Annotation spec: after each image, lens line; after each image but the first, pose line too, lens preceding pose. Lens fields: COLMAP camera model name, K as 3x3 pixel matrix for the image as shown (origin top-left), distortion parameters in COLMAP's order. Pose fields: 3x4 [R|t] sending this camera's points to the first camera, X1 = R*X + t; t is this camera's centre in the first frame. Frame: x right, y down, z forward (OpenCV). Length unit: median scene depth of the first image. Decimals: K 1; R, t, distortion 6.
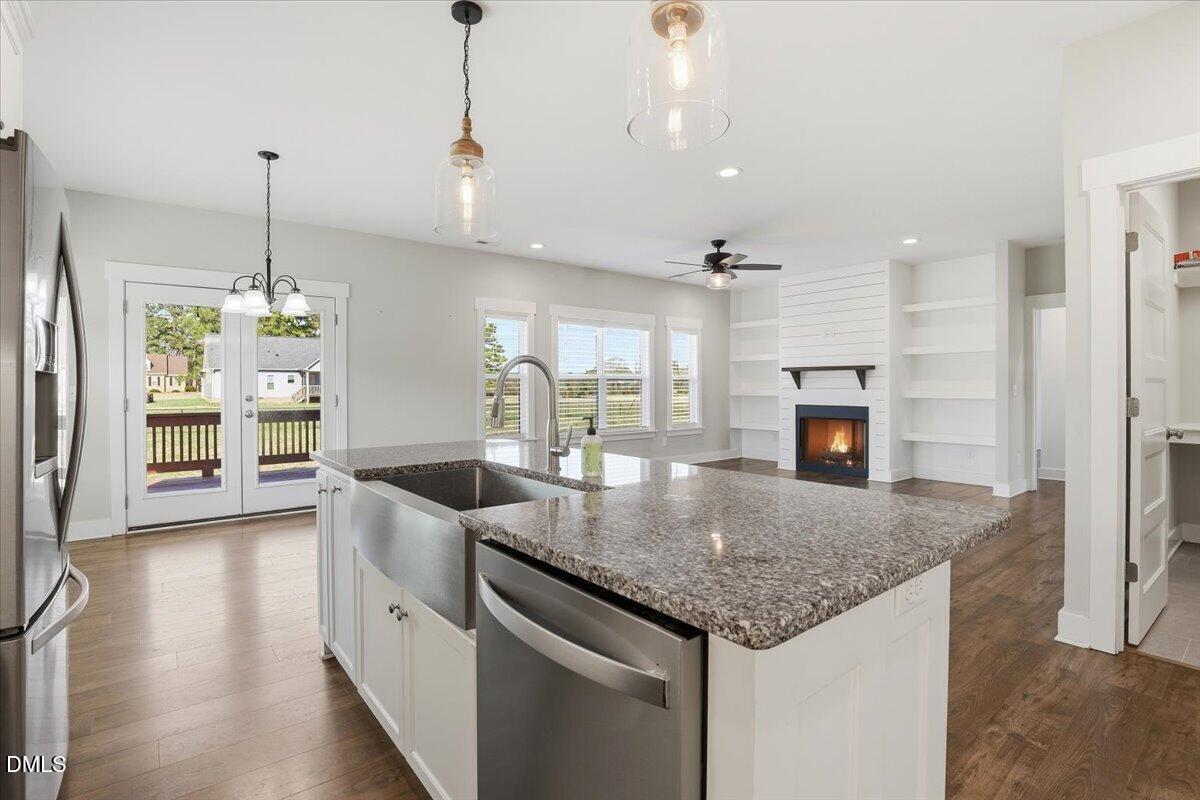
lens RADIAL K [[565.4, 0, 601.5], [0, 565.4, 382.4], [0, 0, 1]] dist [-0.033954, 0.005723]
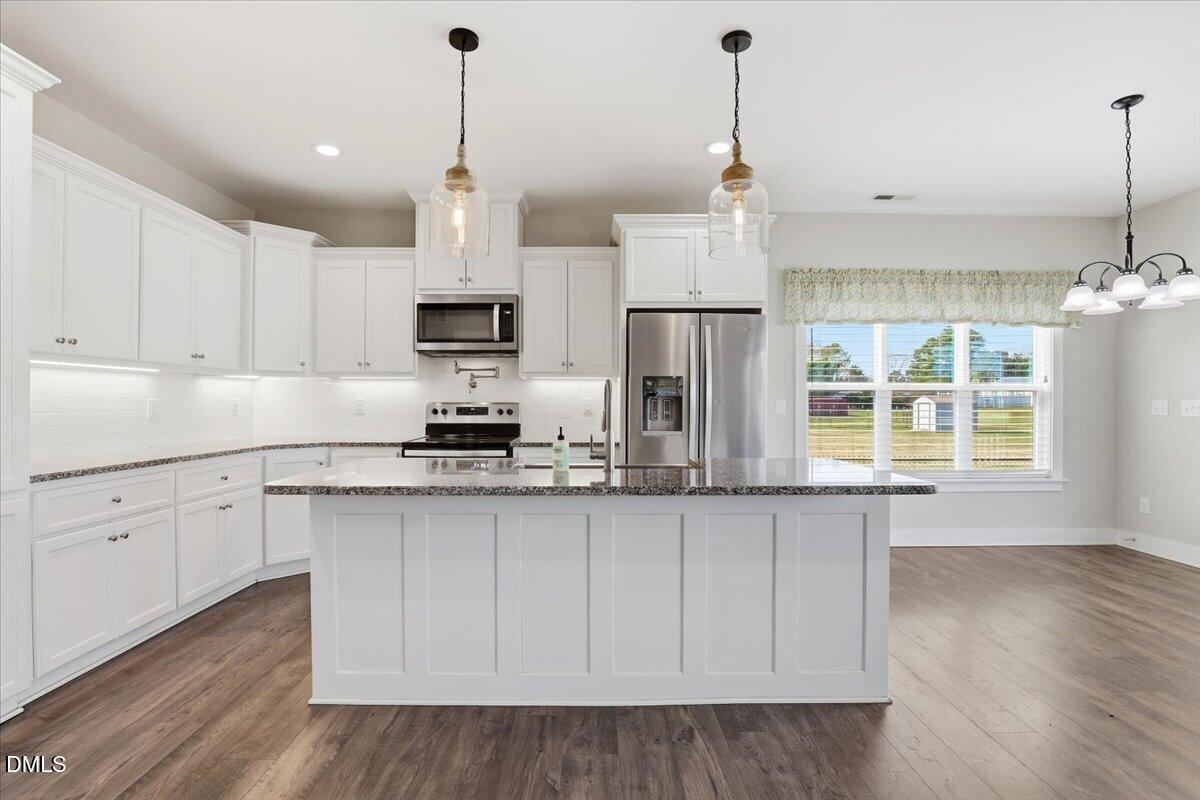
lens RADIAL K [[565.4, 0, 599.9], [0, 565.4, 402.3], [0, 0, 1]] dist [-0.033954, 0.005723]
pose [[-0.616588, 0.005610, -0.787266, 0.310512], [0.007957, 0.999968, 0.000894, 0.001078], [0.787245, -0.005713, -0.616613, 0.614447]]
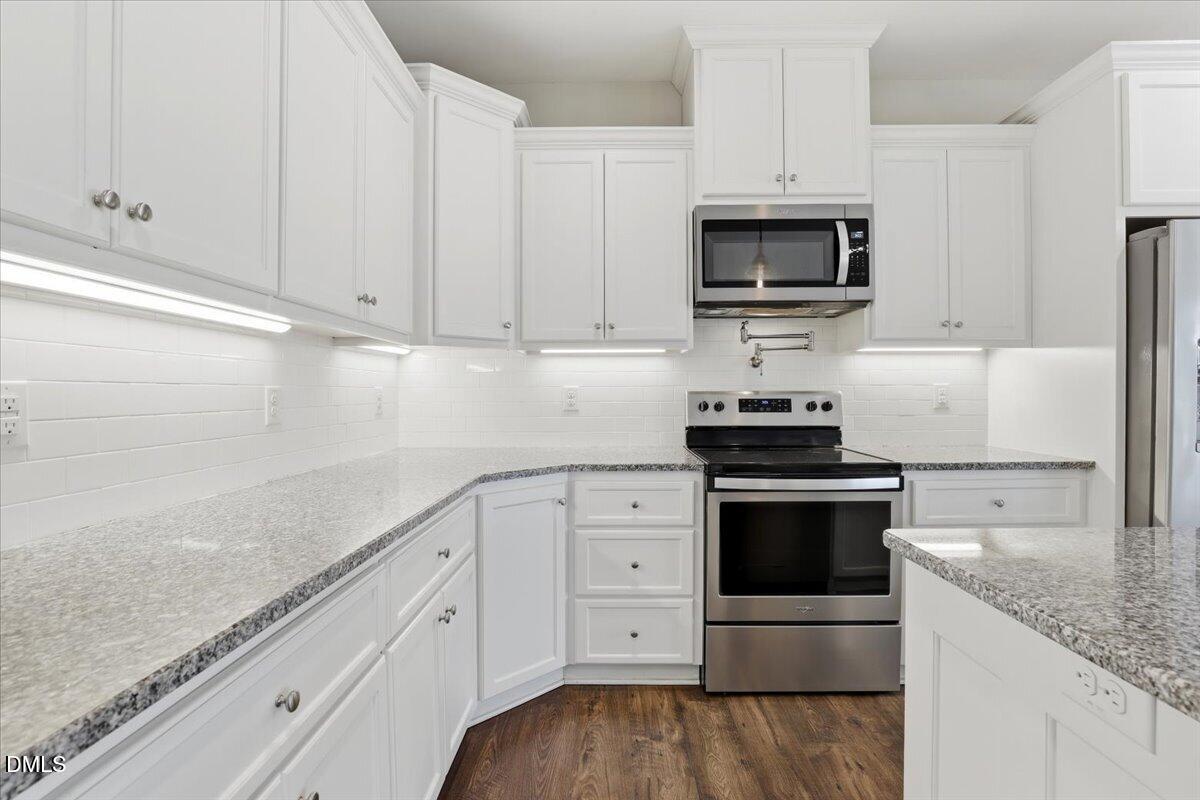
lens RADIAL K [[565.4, 0, 593.3], [0, 565.4, 394.7], [0, 0, 1]] dist [-0.033954, 0.005723]
pose [[-0.642404, 0.010653, -0.766292, 0.256100], [0.012472, 0.999916, 0.003445, 0.000048], [0.766264, -0.007344, -0.642484, 0.169472]]
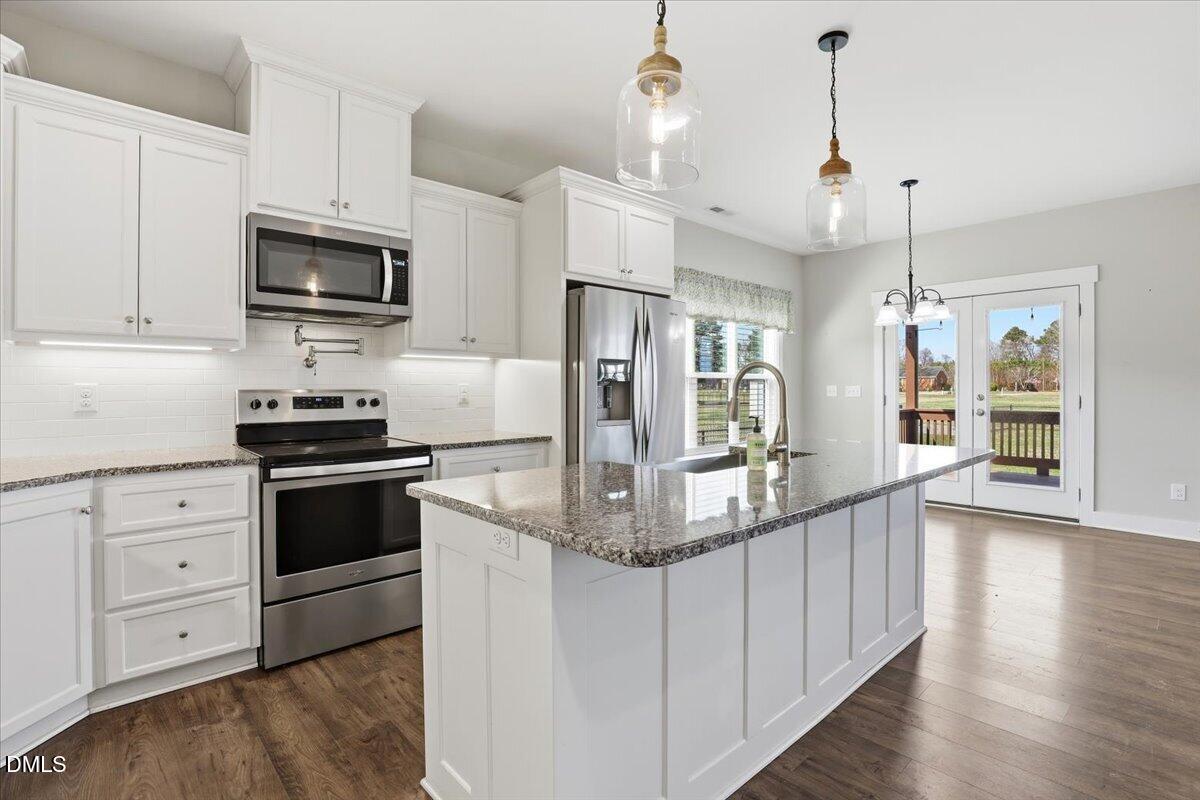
lens RADIAL K [[565.4, 0, 602.7], [0, 565.4, 390.6], [0, 0, 1]] dist [-0.033954, 0.005723]
pose [[0.069384, 0.008079, -0.997557, 0.341055], [0.009751, 0.999914, 0.008777, -0.000644], [0.997542, -0.010337, 0.069299, 0.203845]]
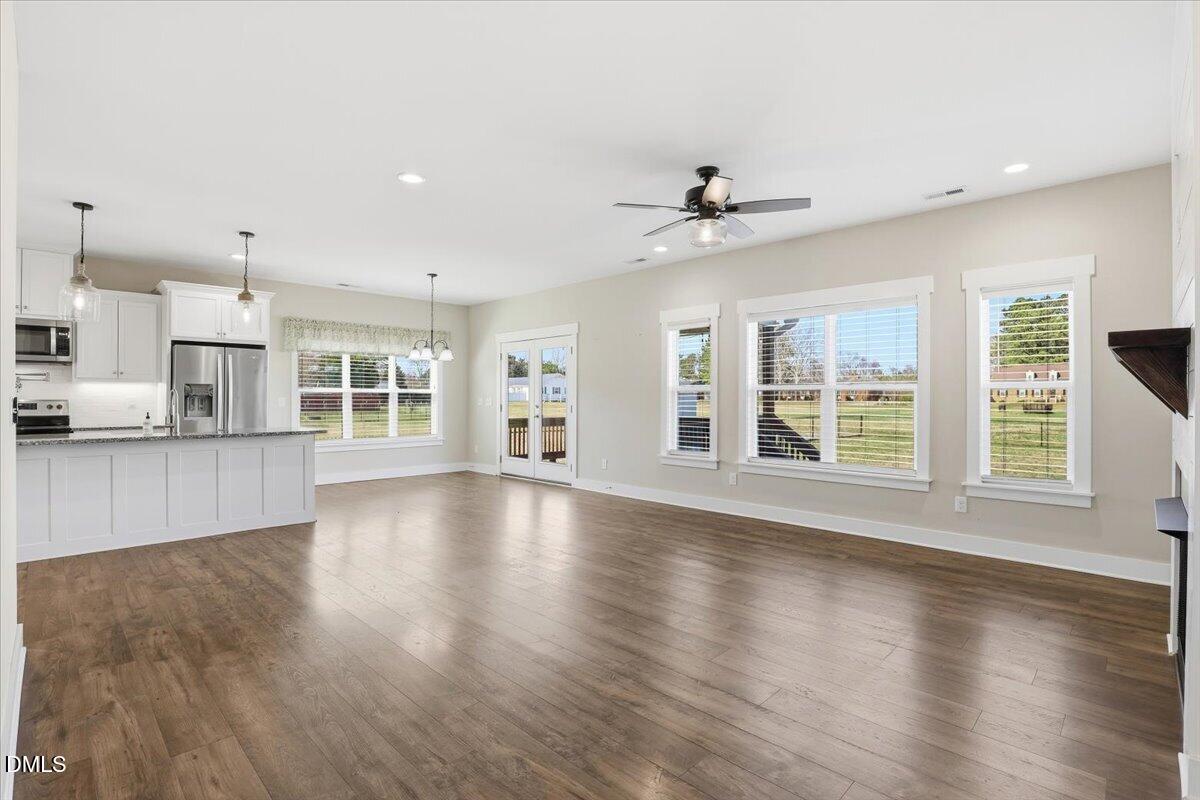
lens RADIAL K [[565.4, 0, 599.7], [0, 565.4, 400.2], [0, 0, 1]] dist [-0.033954, 0.005723]
pose [[0.120030, 0.008397, -0.992735, 0.919728], [0.005390, 0.999944, 0.009110, -0.002287], [0.992756, -0.006444, 0.119978, 0.911627]]
